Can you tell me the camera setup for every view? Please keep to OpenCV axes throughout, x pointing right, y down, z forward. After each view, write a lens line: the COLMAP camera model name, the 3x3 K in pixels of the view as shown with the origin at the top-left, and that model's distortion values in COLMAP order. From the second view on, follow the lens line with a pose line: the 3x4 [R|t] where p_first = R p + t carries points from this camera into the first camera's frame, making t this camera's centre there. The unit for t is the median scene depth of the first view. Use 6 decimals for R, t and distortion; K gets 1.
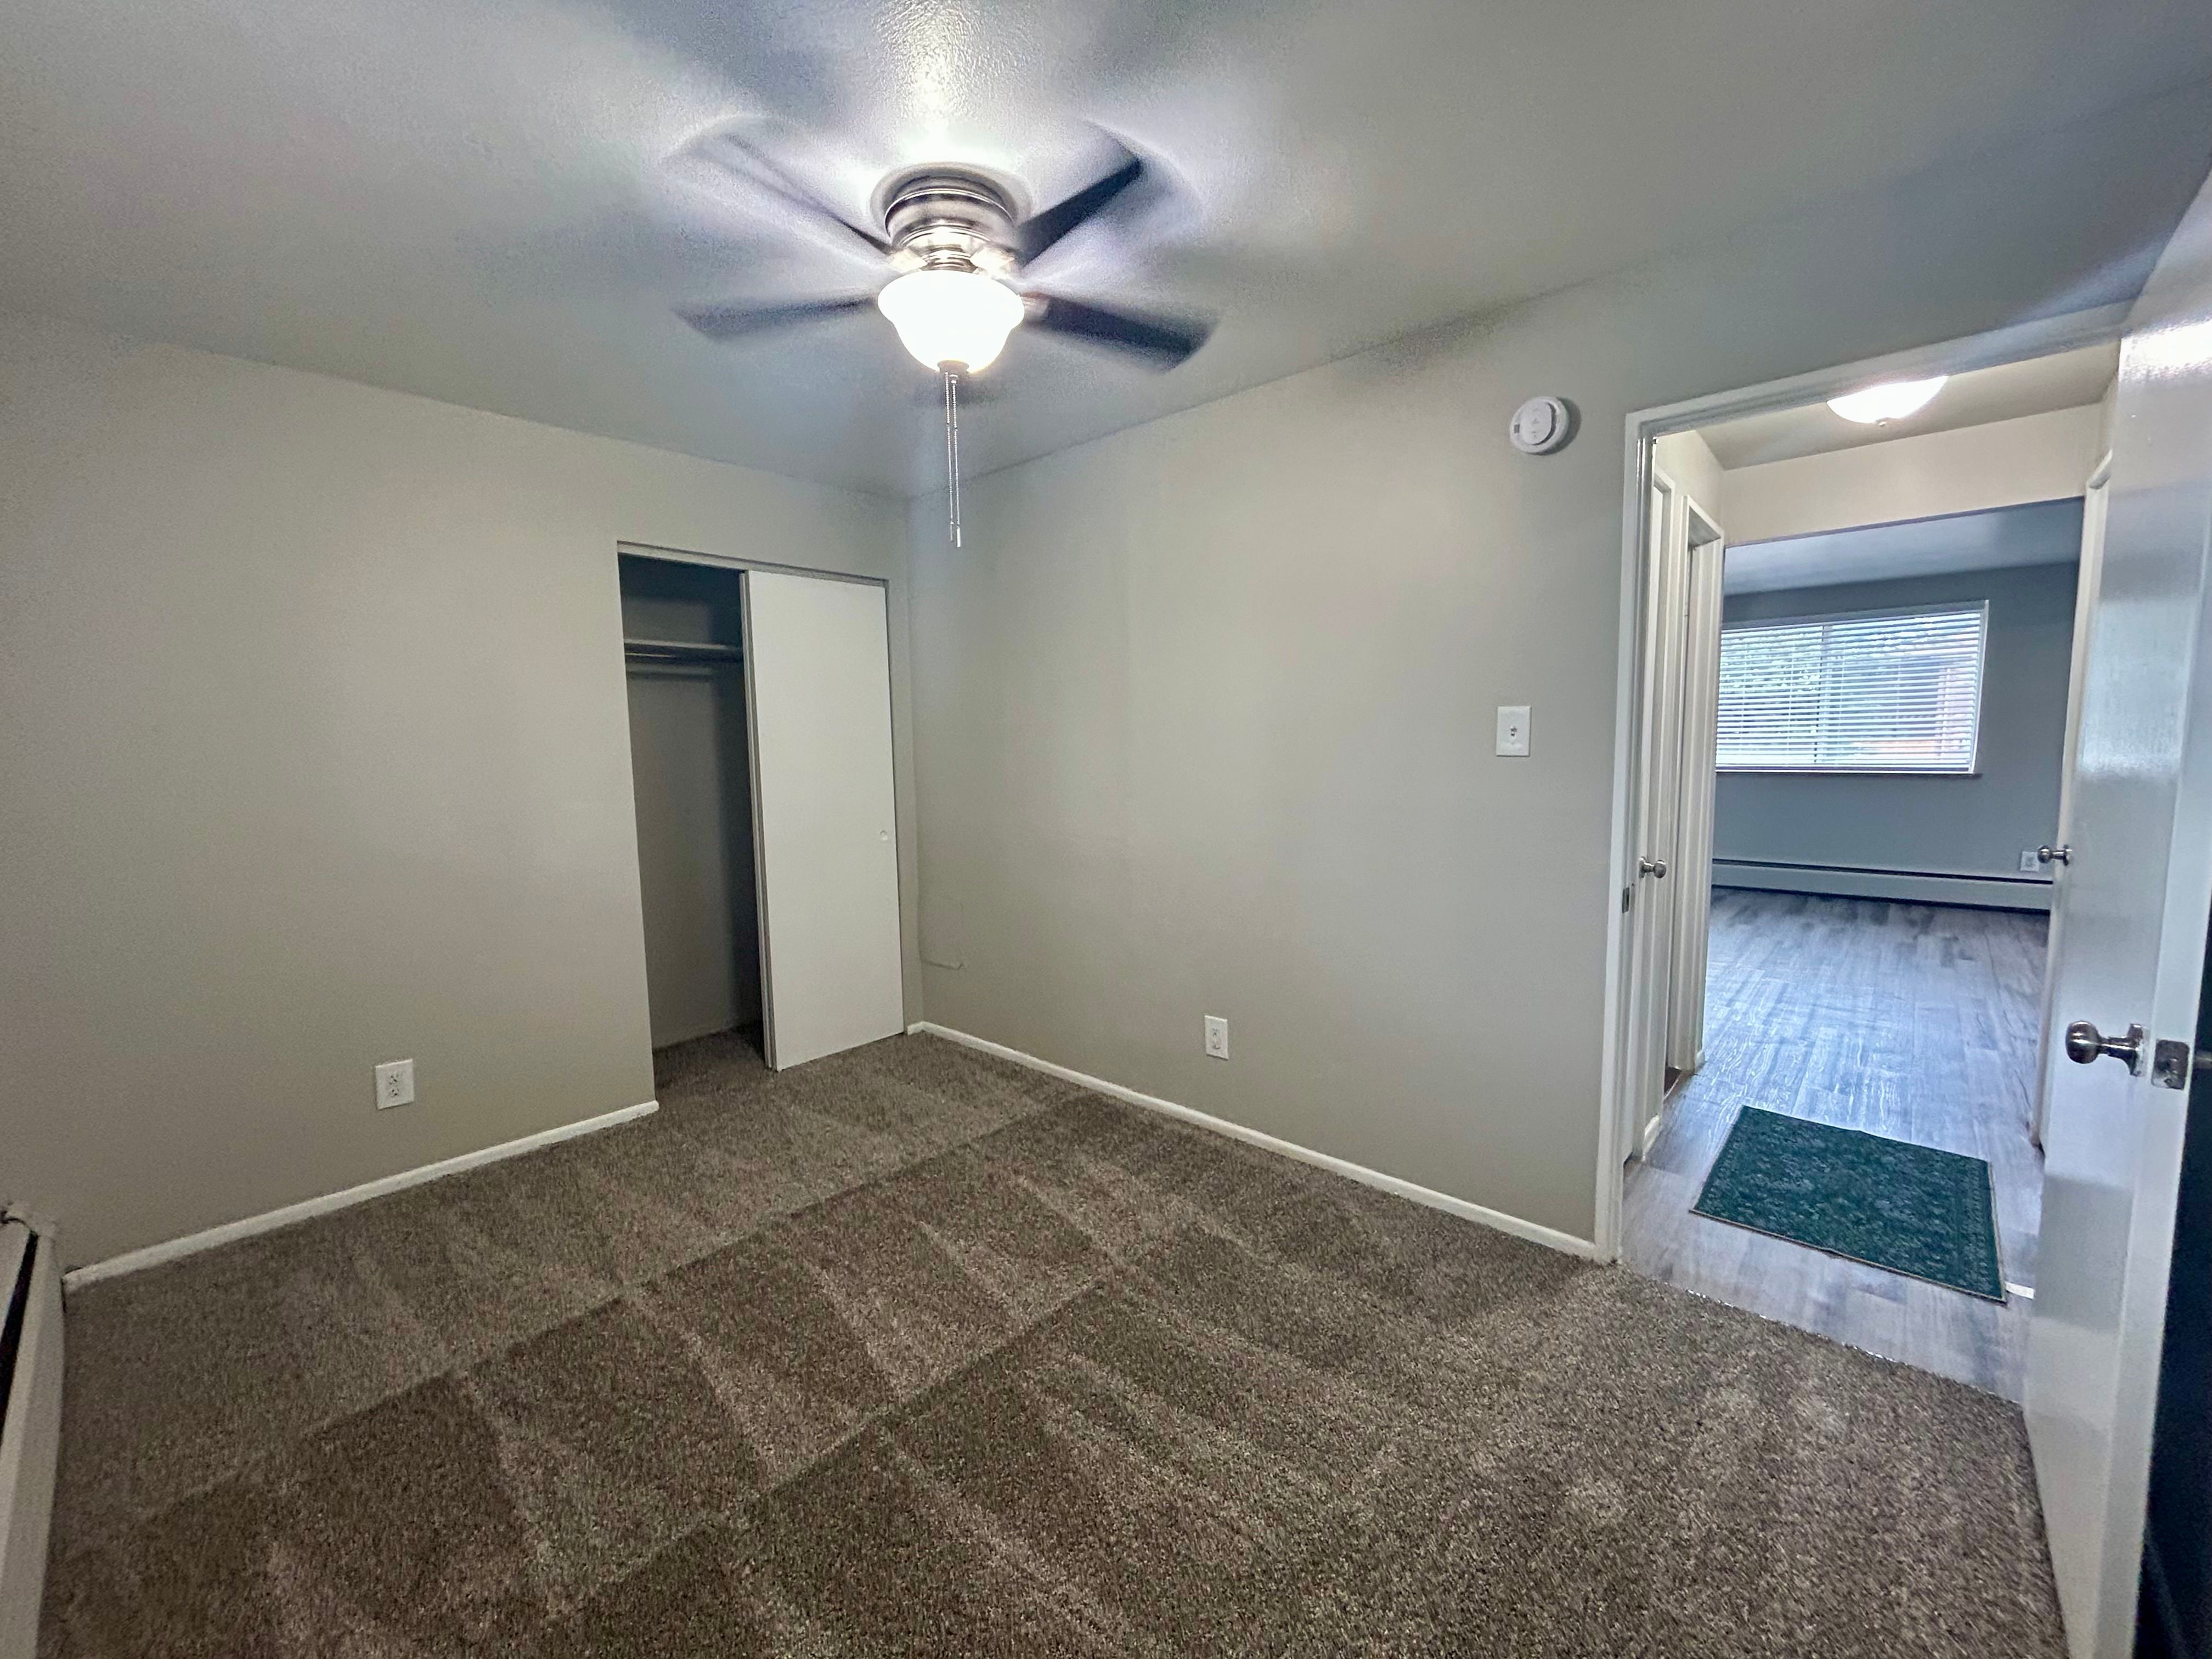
lens RADIAL K [[891.7, 0, 1105.5], [0, 891.7, 824.3], [0, 0, 1]] dist [0.000967, -0.000459]
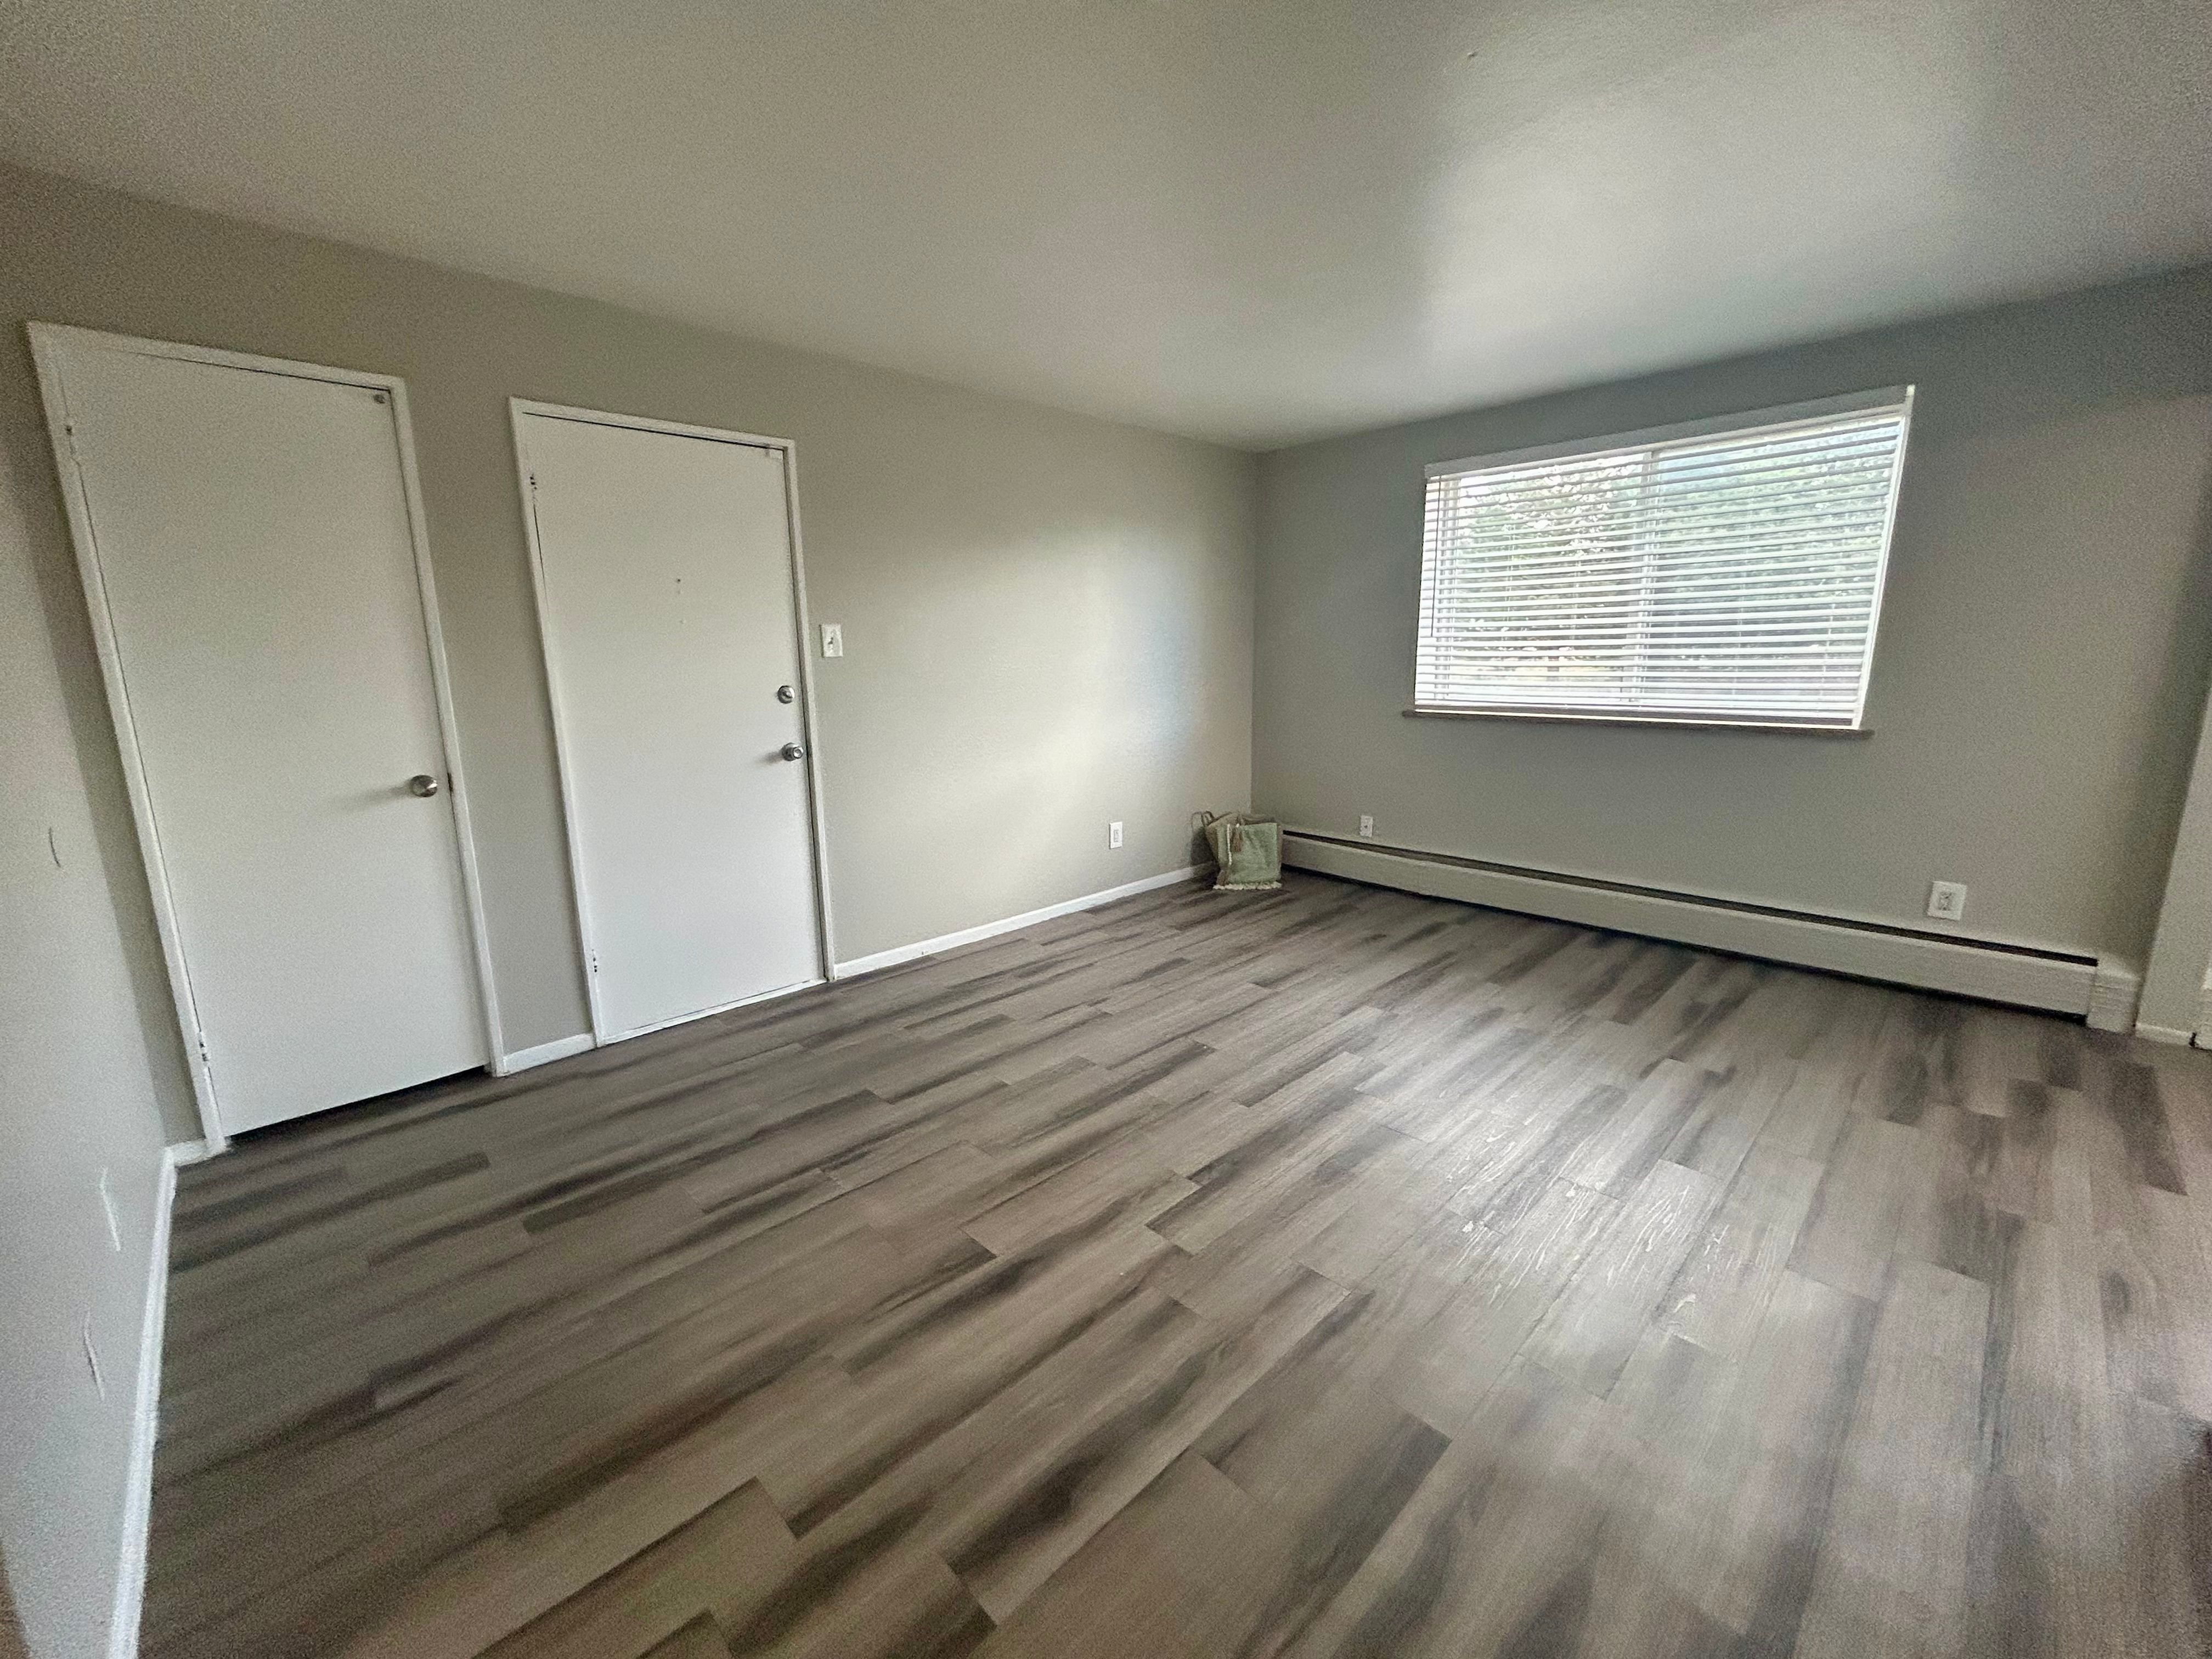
lens RADIAL K [[890.3, 0, 1103.8], [0, 890.3, 826.2], [0, 0, 1]] dist [-0.001882, -0.000294]
pose [[0.997808, 0.015314, -0.064382, 1.630206], [-0.008971, 0.995178, 0.097673, -0.138376], [0.065567, -0.096881, 0.993134, 1.283601]]
